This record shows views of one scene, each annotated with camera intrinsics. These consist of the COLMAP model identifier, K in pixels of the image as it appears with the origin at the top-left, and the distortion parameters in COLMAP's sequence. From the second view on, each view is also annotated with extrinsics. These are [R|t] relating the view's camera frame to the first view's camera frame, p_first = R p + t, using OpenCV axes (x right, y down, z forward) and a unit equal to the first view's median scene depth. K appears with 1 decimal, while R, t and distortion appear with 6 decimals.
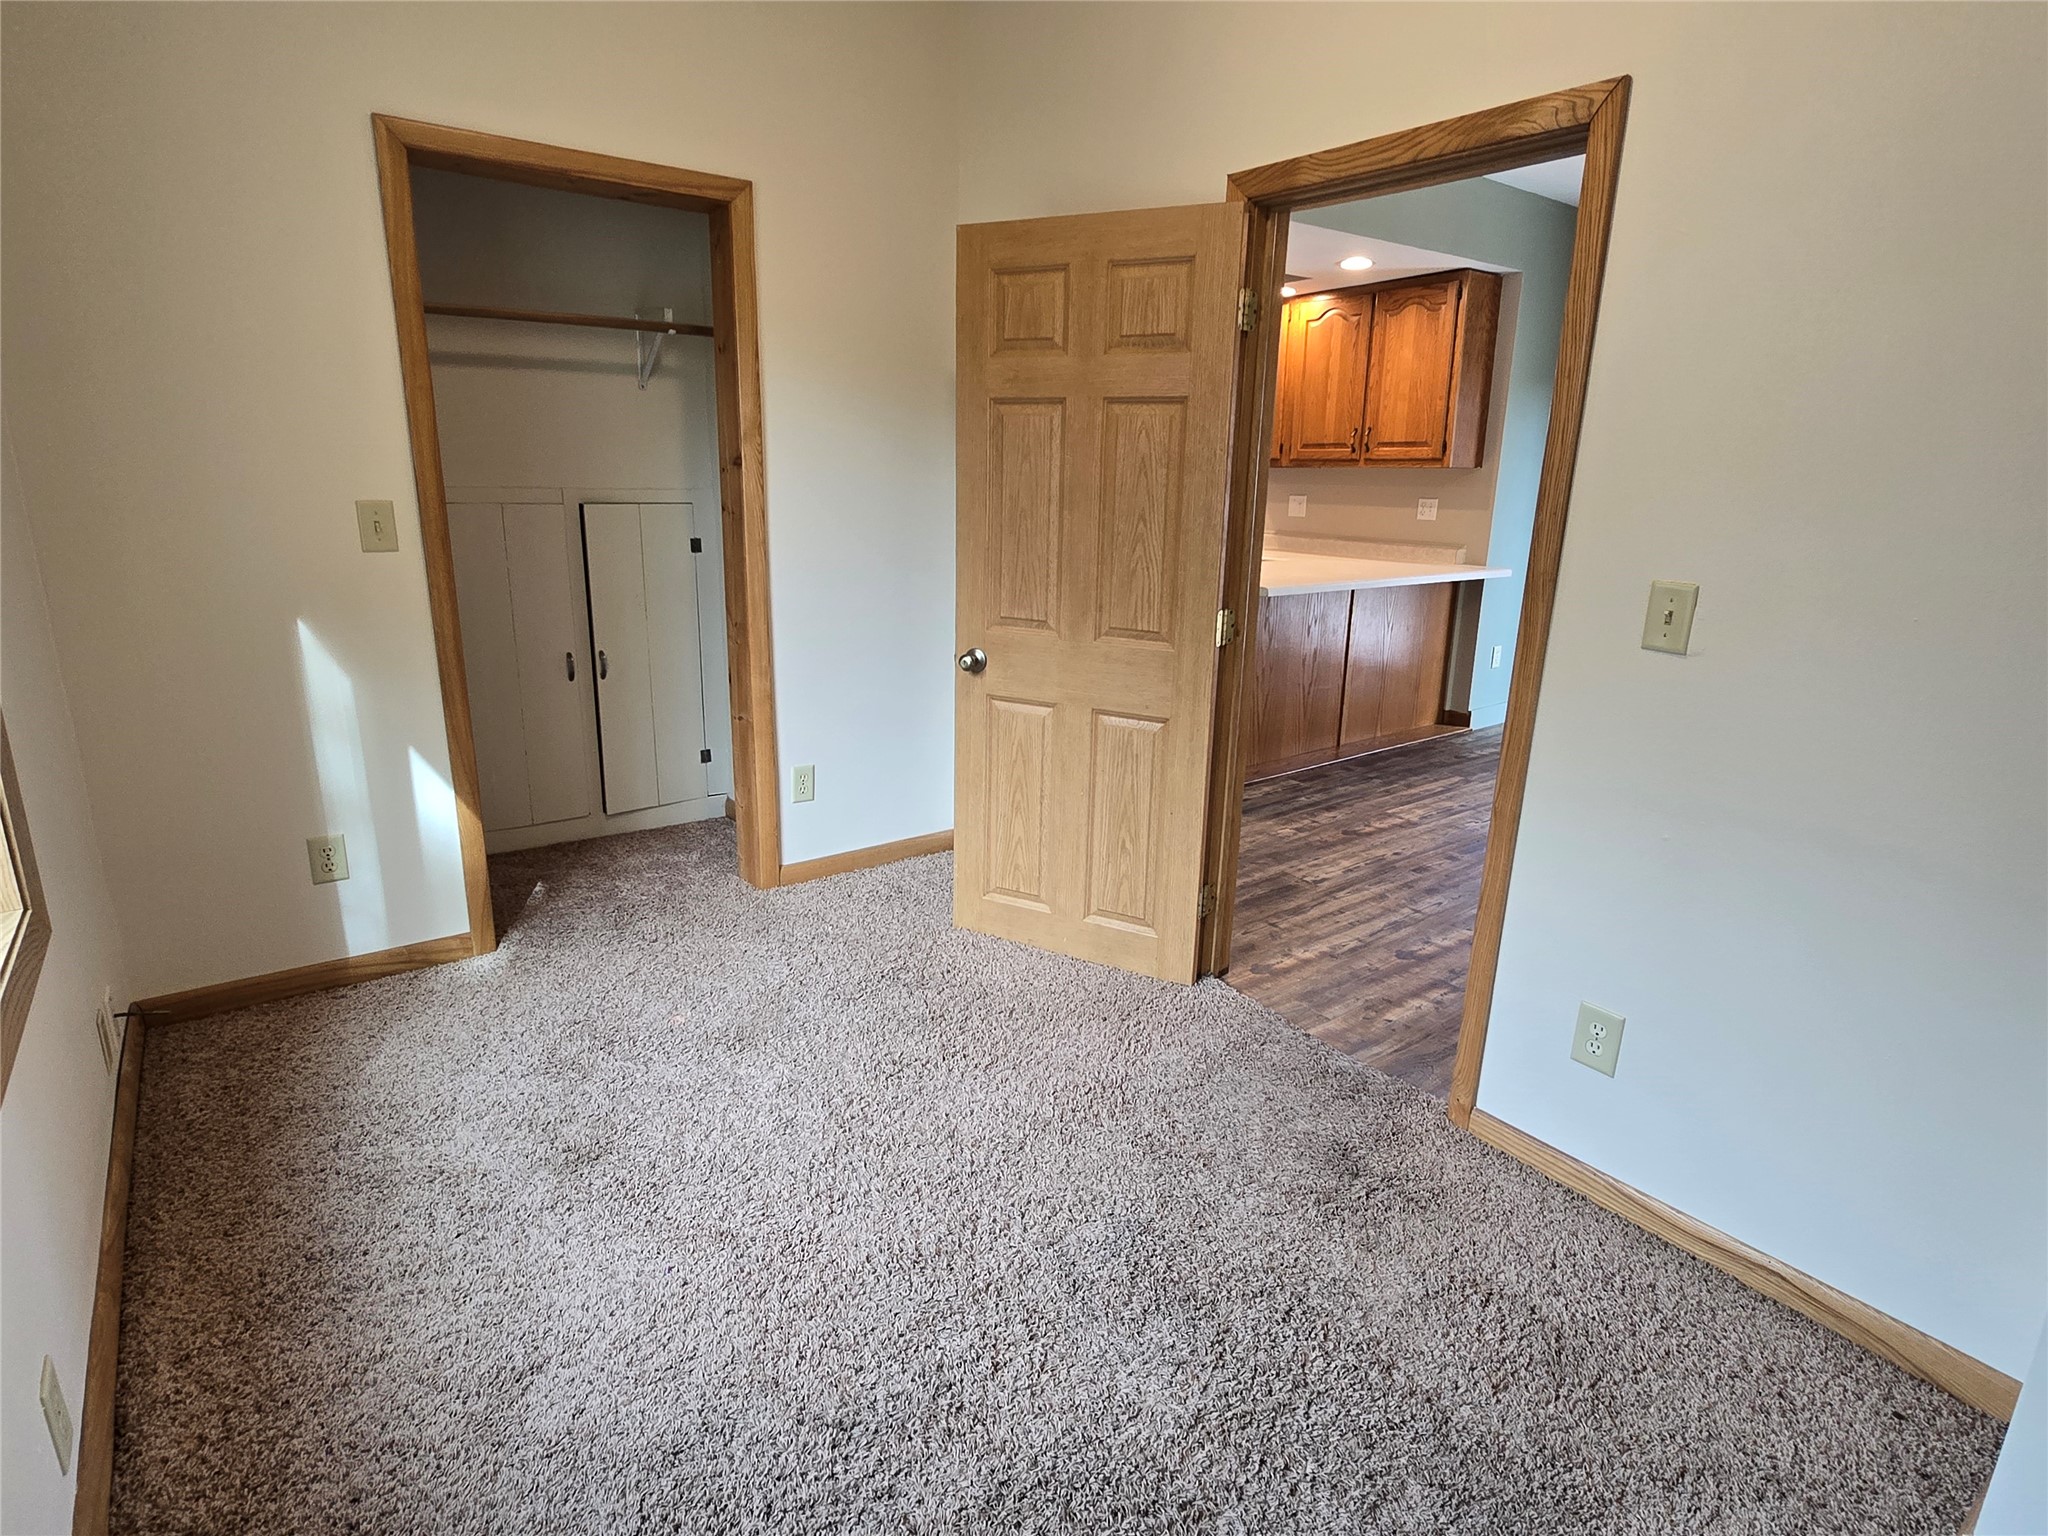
lens RADIAL K [[1068.4, 0, 1037.4], [0, 1068.4, 751.4], [0, 0, 1]] dist [-0.001372, -0.000613]
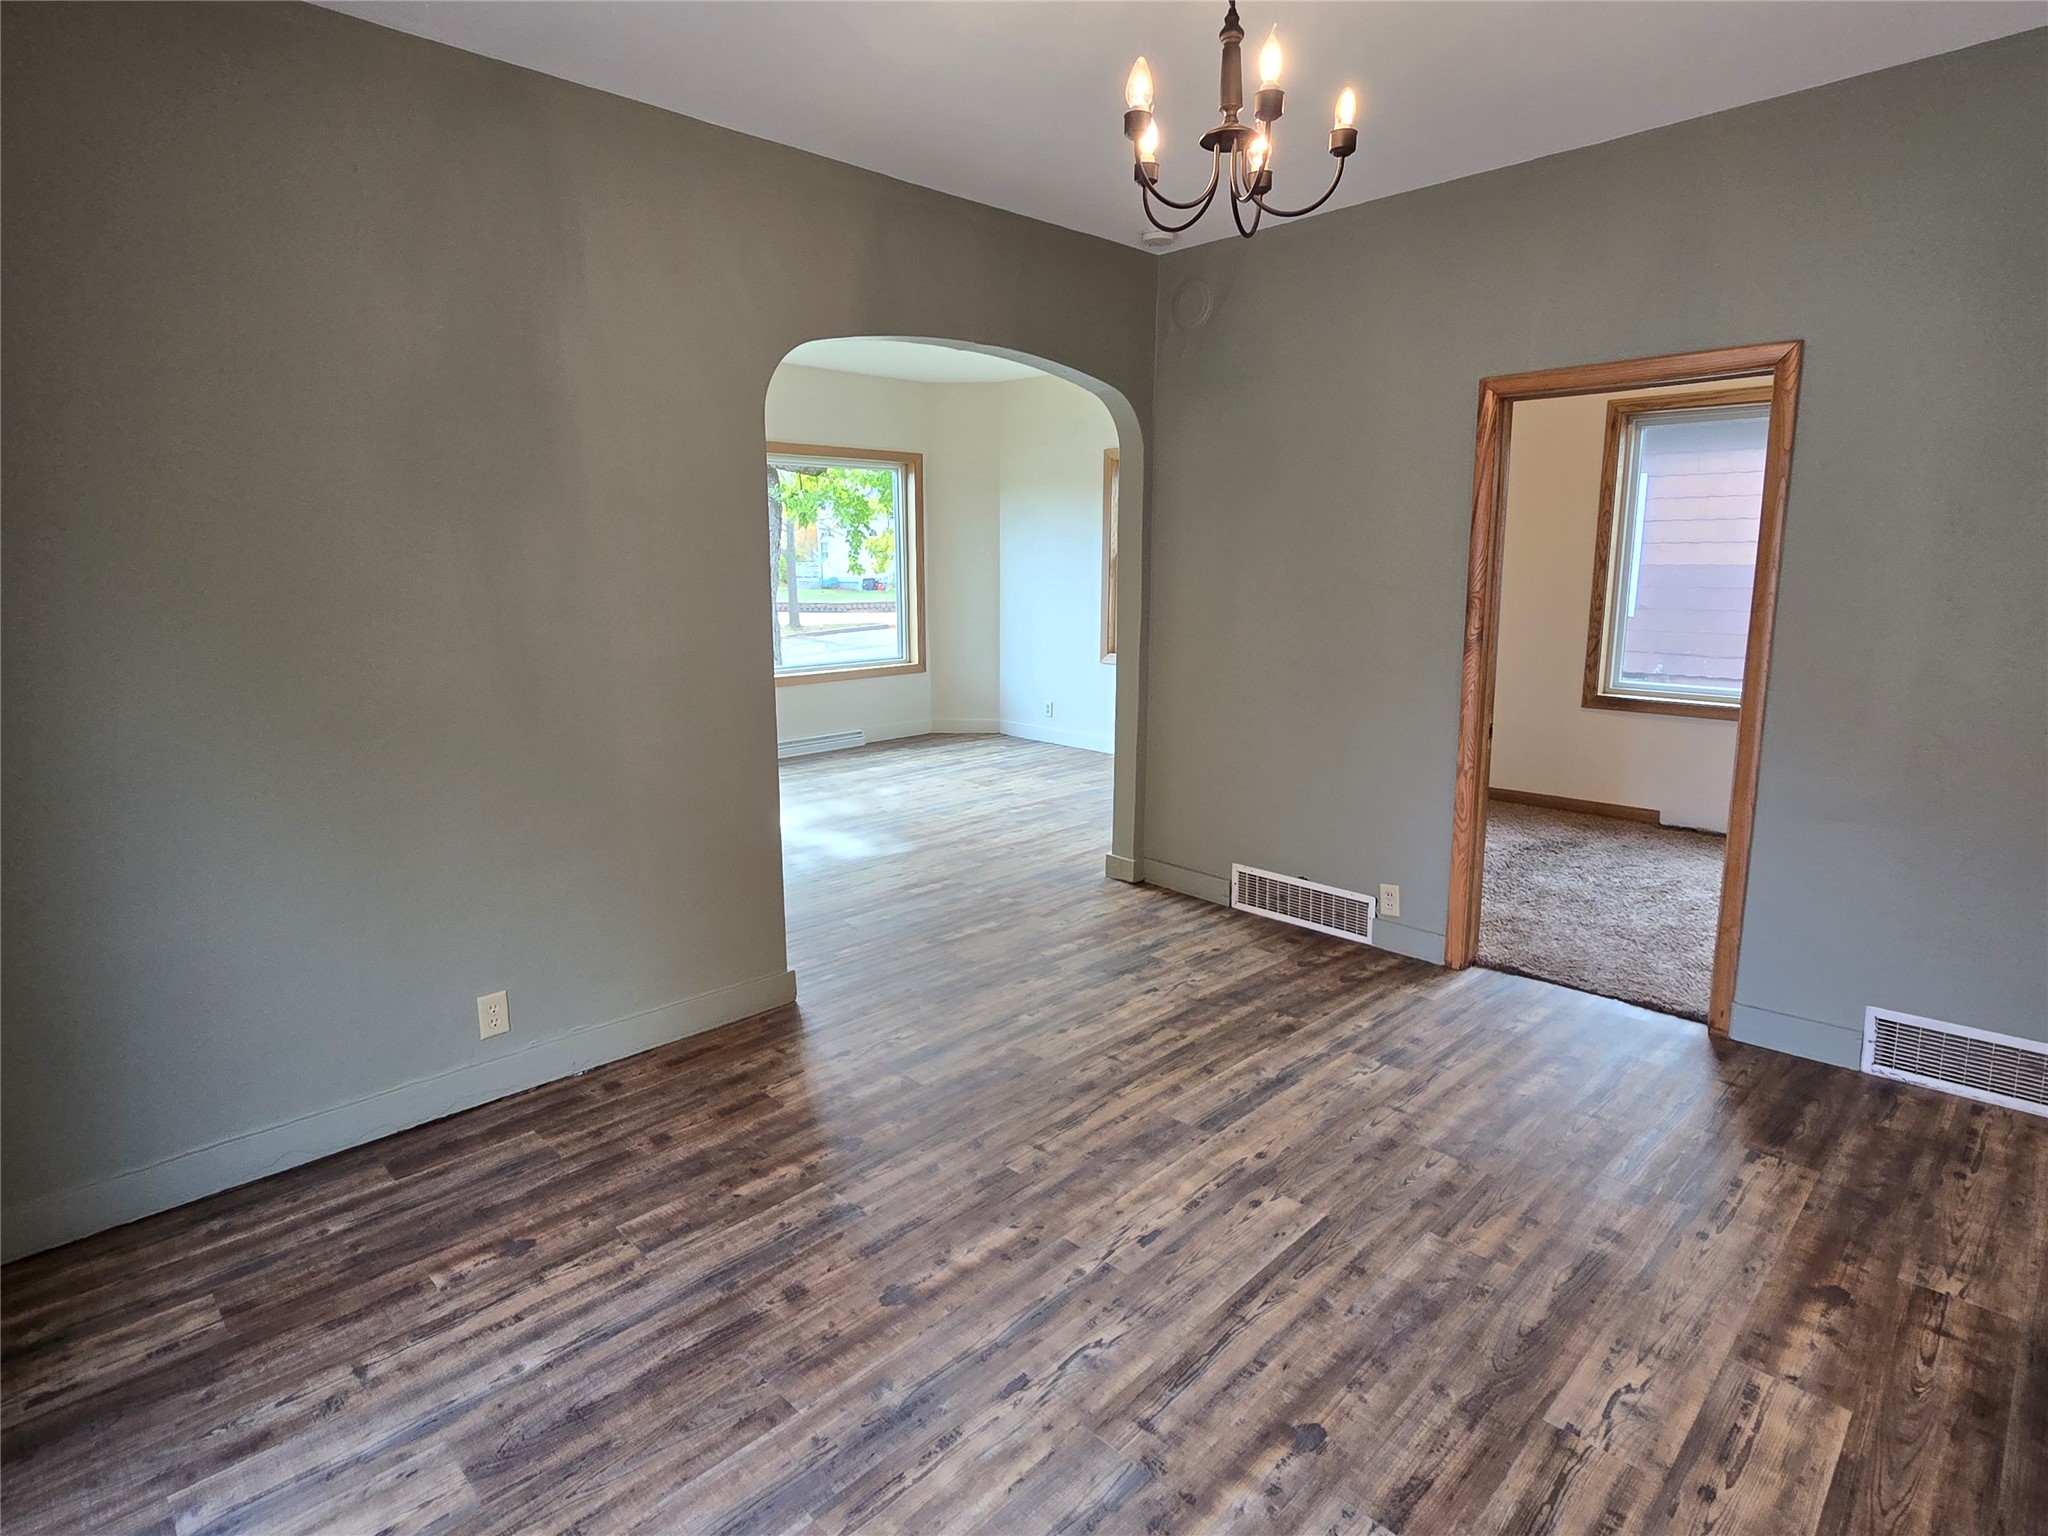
lens RADIAL K [[1071.8, 0, 1039.8], [0, 1071.8, 752.0], [0, 0, 1]] dist [-0.005870, 0.000380]
pose [[-0.990332, 0.011863, -0.138211, 0.651436], [-0.048515, 0.903796, 0.425204, -0.313095], [0.129959, 0.427799, -0.894482, 1.151577]]
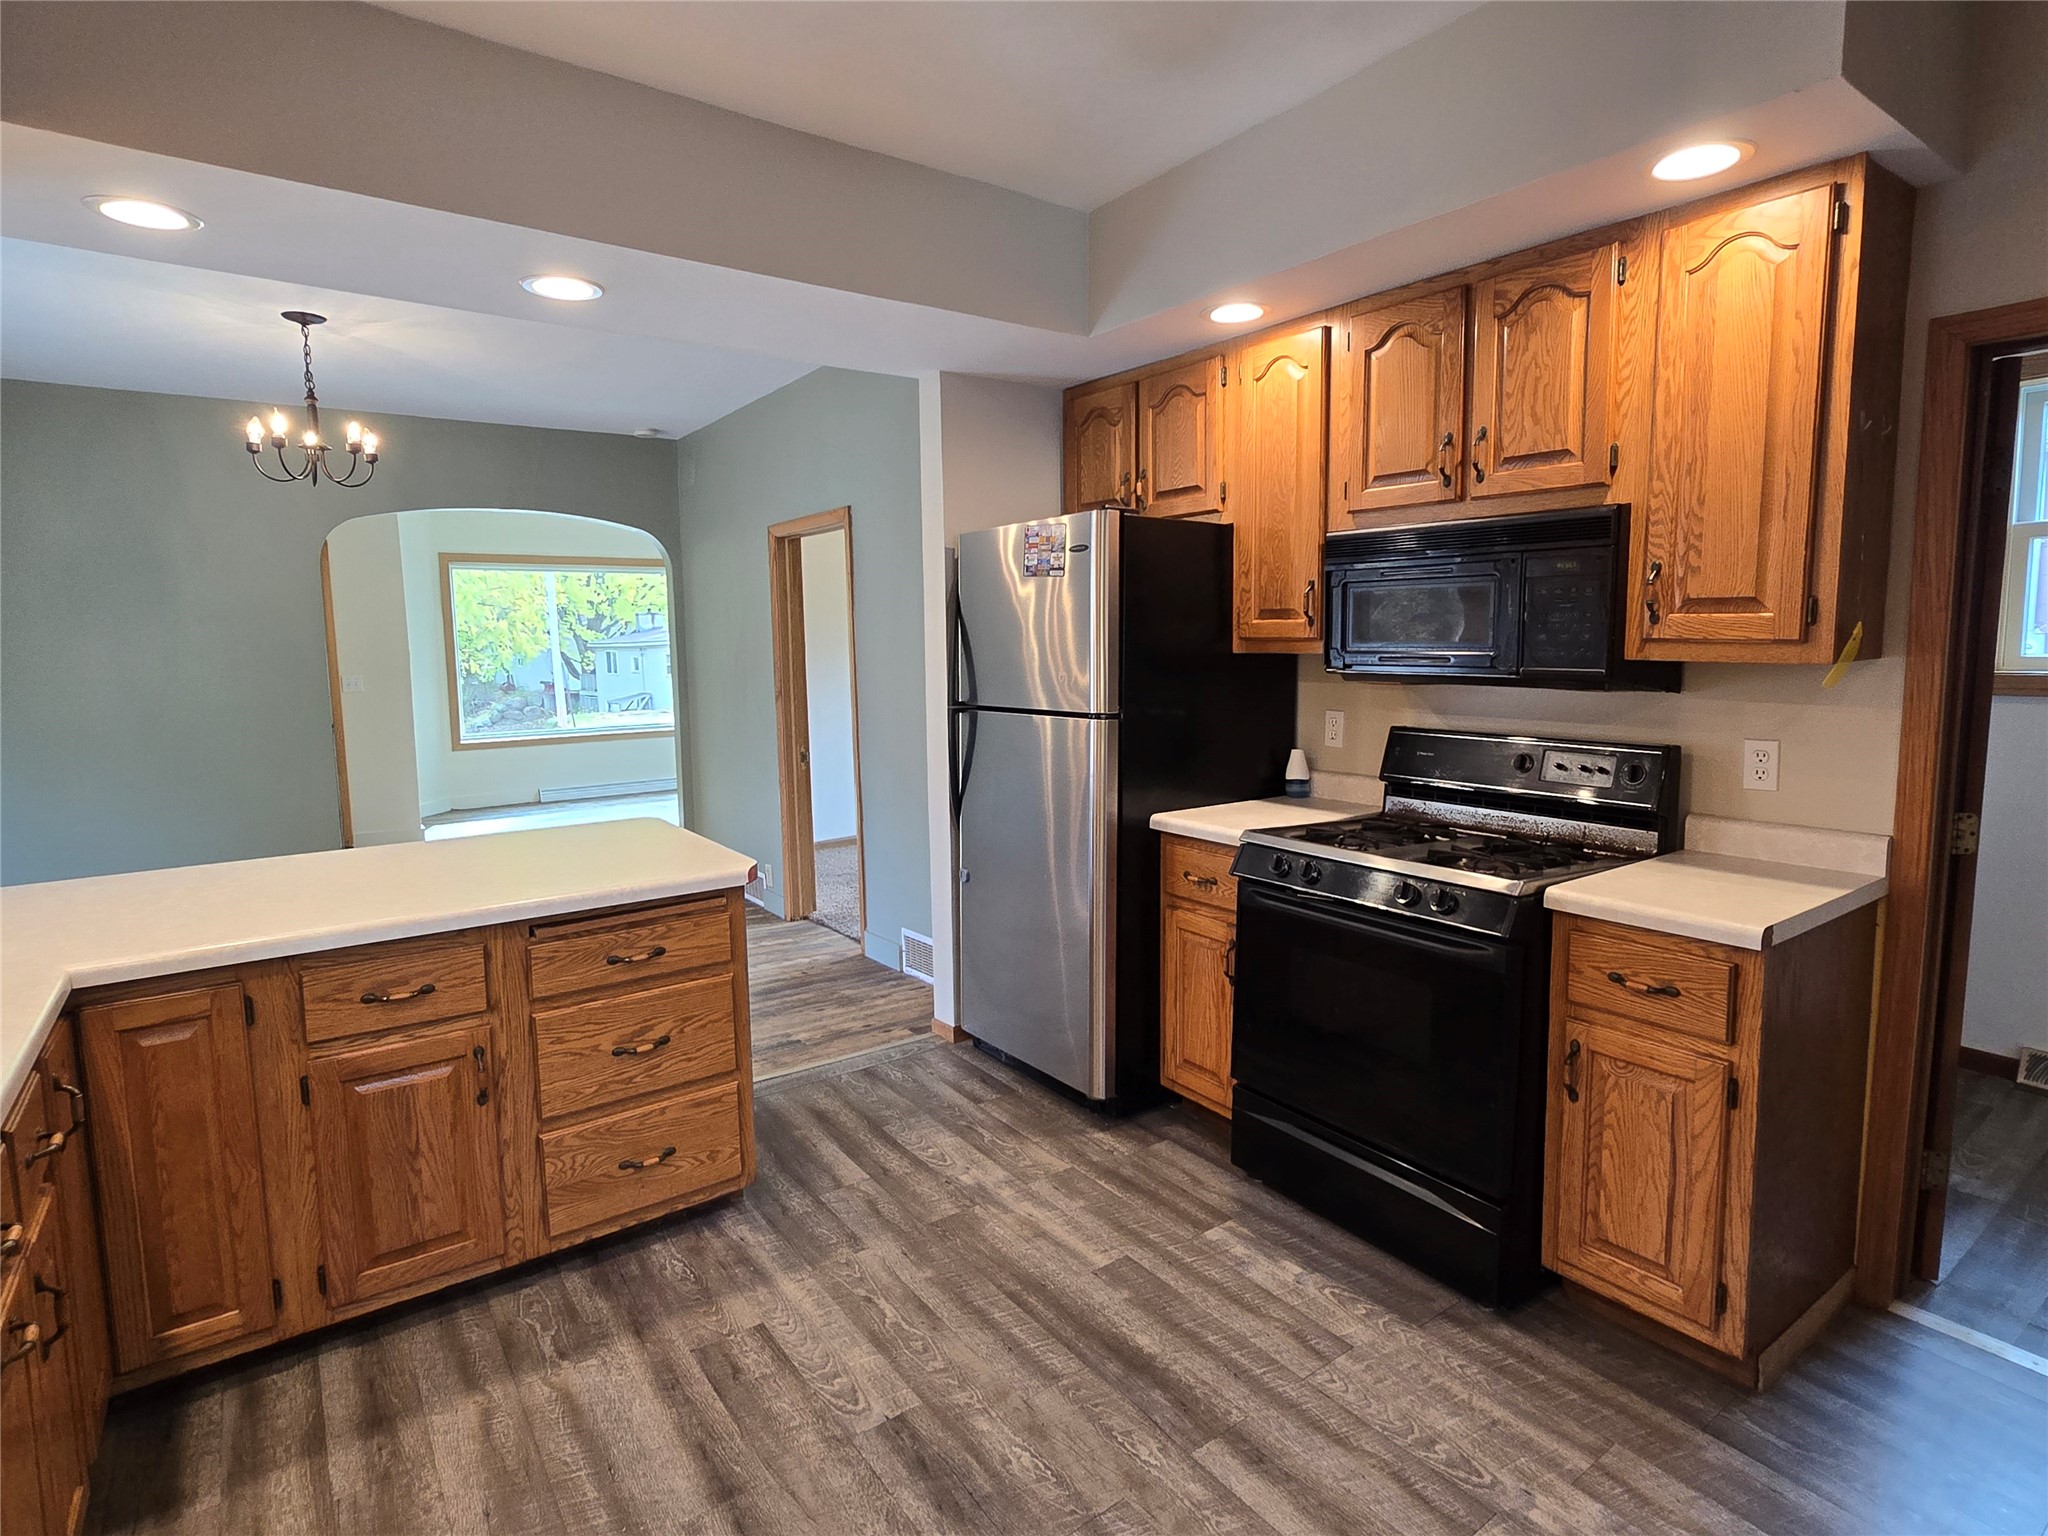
lens RADIAL K [[1071.8, 0, 1039.8], [0, 1071.8, 752.0], [0, 0, 1]] dist [-0.005870, 0.000380]
pose [[-0.999962, -0.003417, 0.008081, -0.068656], [-0.000244, 0.931542, 0.363634, -0.439509], [-0.008770, 0.363618, -0.931507, 1.574224]]
